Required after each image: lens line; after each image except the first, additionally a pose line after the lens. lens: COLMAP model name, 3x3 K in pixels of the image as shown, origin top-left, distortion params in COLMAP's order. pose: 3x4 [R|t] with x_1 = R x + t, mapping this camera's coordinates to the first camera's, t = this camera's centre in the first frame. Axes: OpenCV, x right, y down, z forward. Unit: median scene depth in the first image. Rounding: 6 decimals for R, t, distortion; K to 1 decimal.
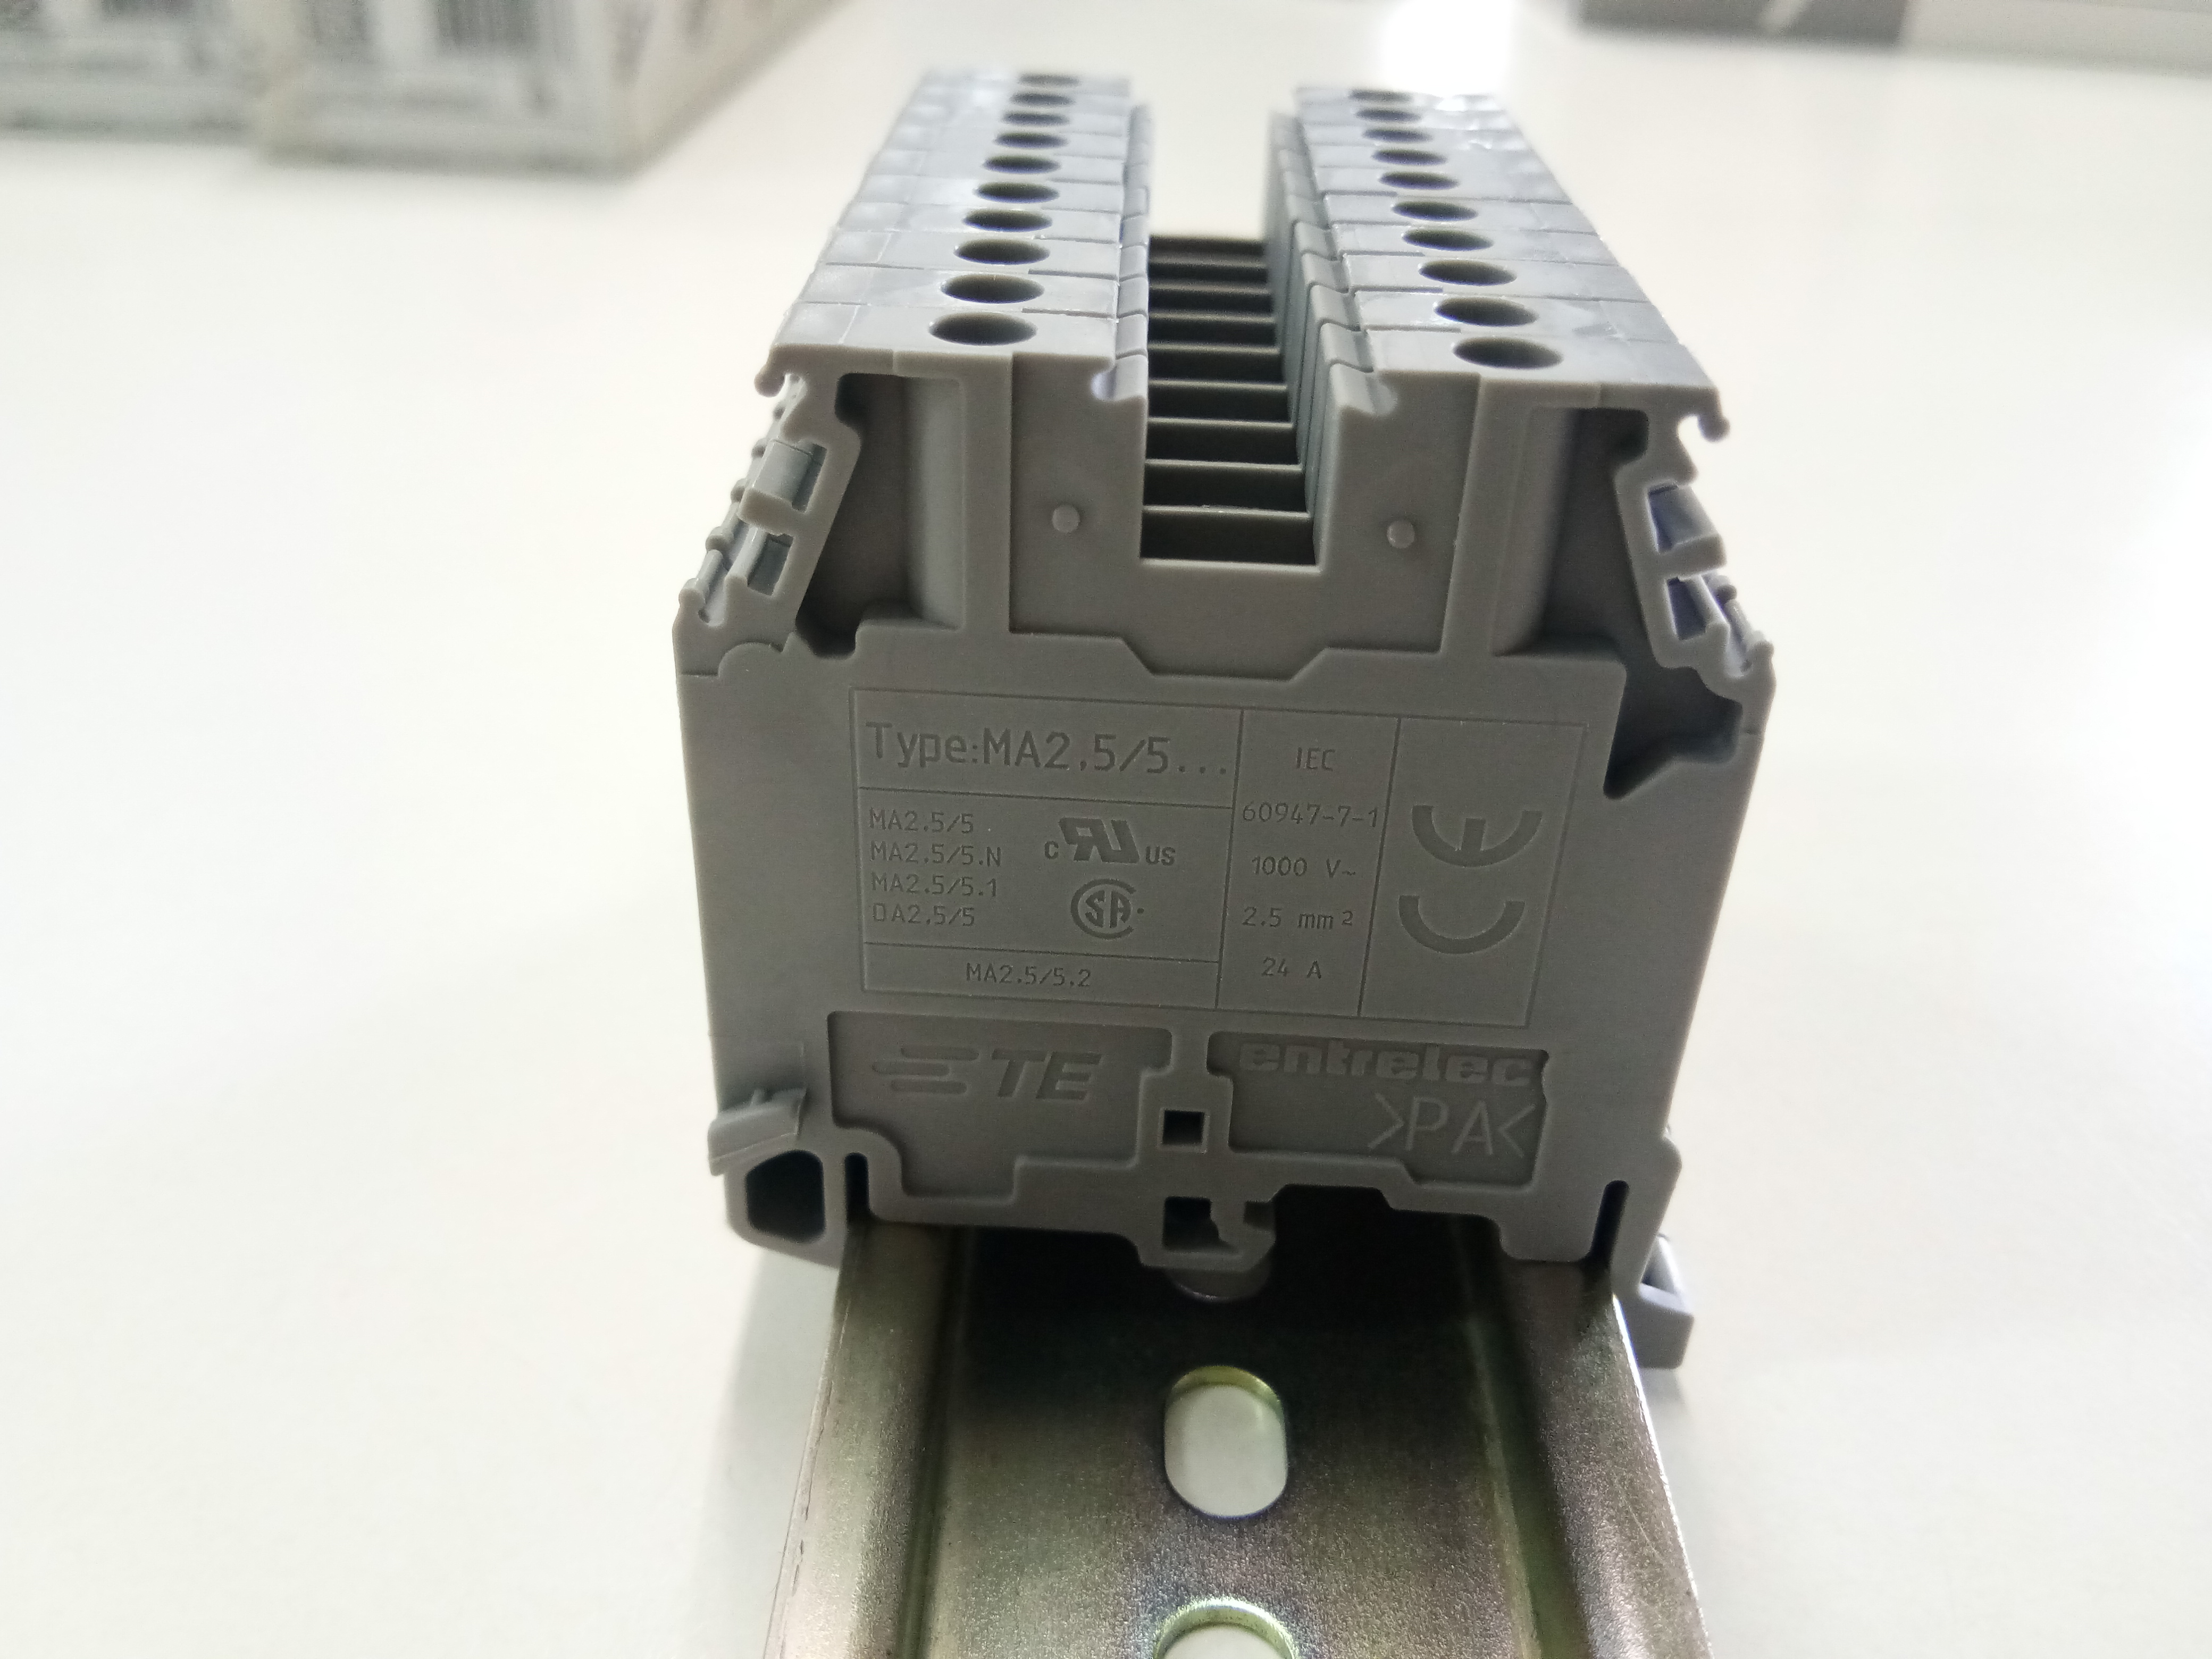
lens RADIAL K [[1823.1, 0, 1106.0], [0, 1823.1, 829.5], [0, 0, 1]] dist [0.012182, -0.004463]
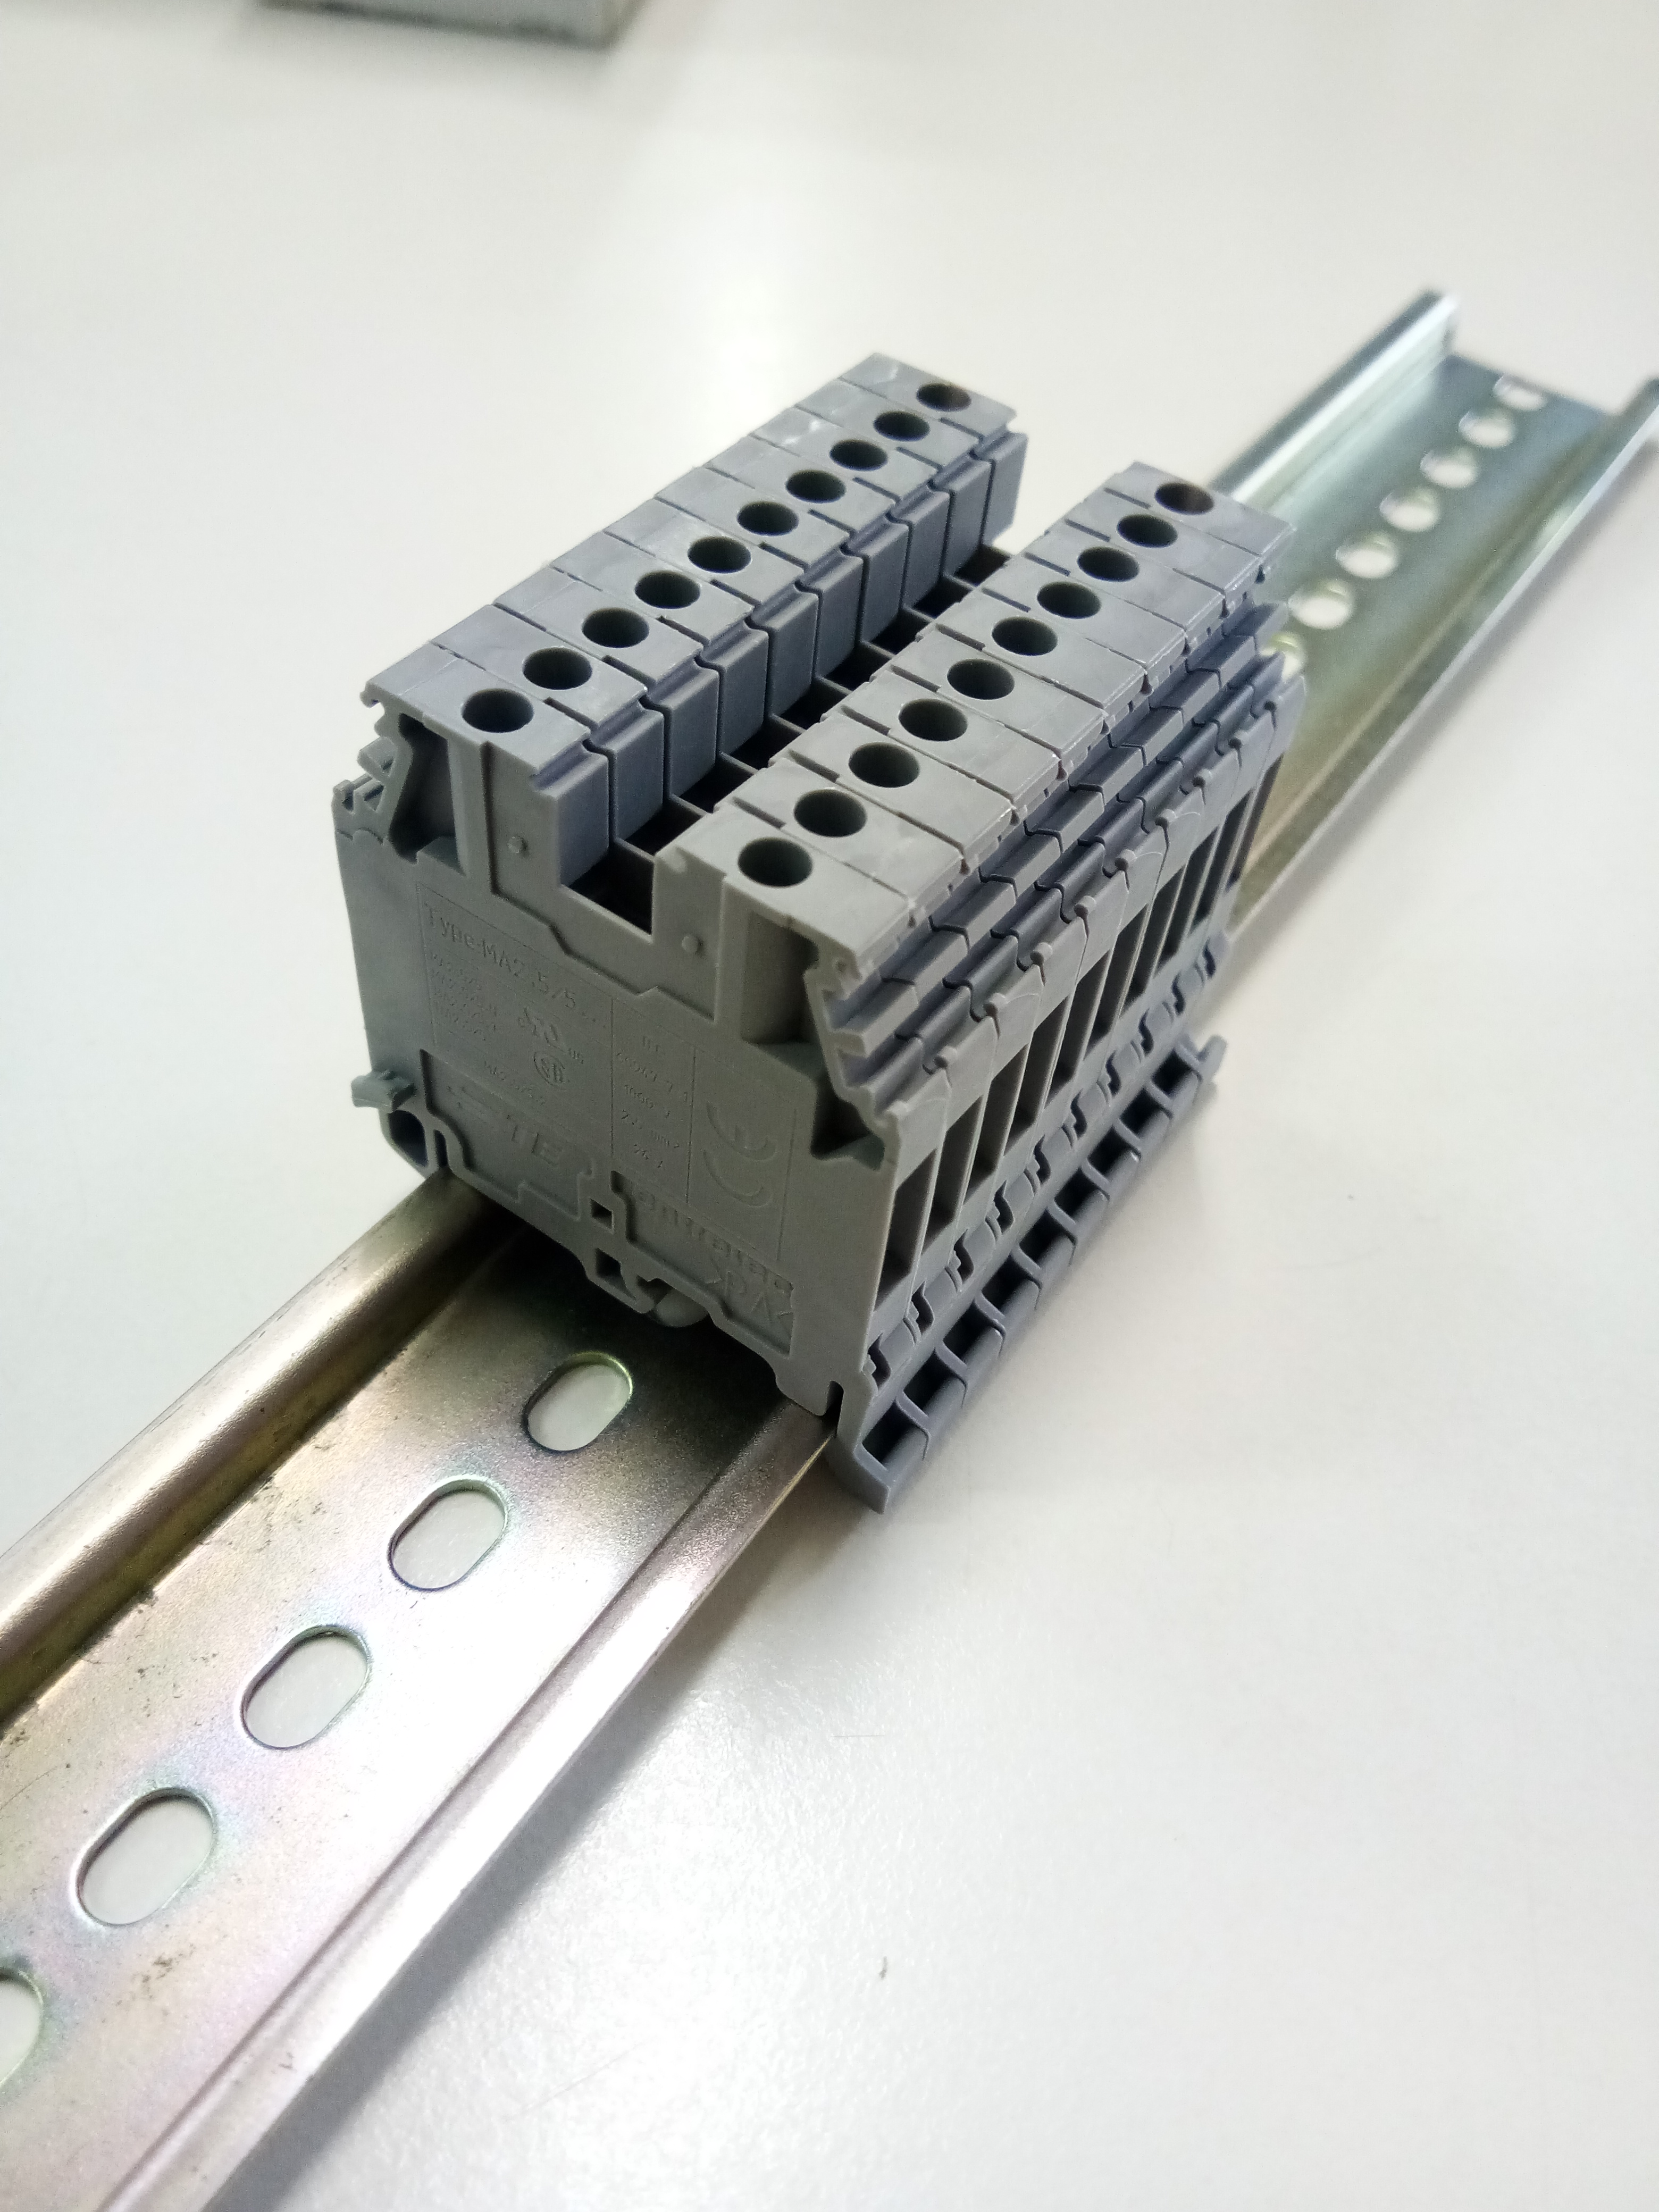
lens RADIAL K [[1823.1, 0, 829.5], [0, 1823.1, 1106.0], [0, 0, 1]] dist [0.012182, -0.004463]
pose [[0.841426, 0.429185, -0.328335, 0.703743], [-0.325490, 0.887556, 0.326039, -0.498092], [0.431346, -0.167468, 0.886507, -0.238724]]
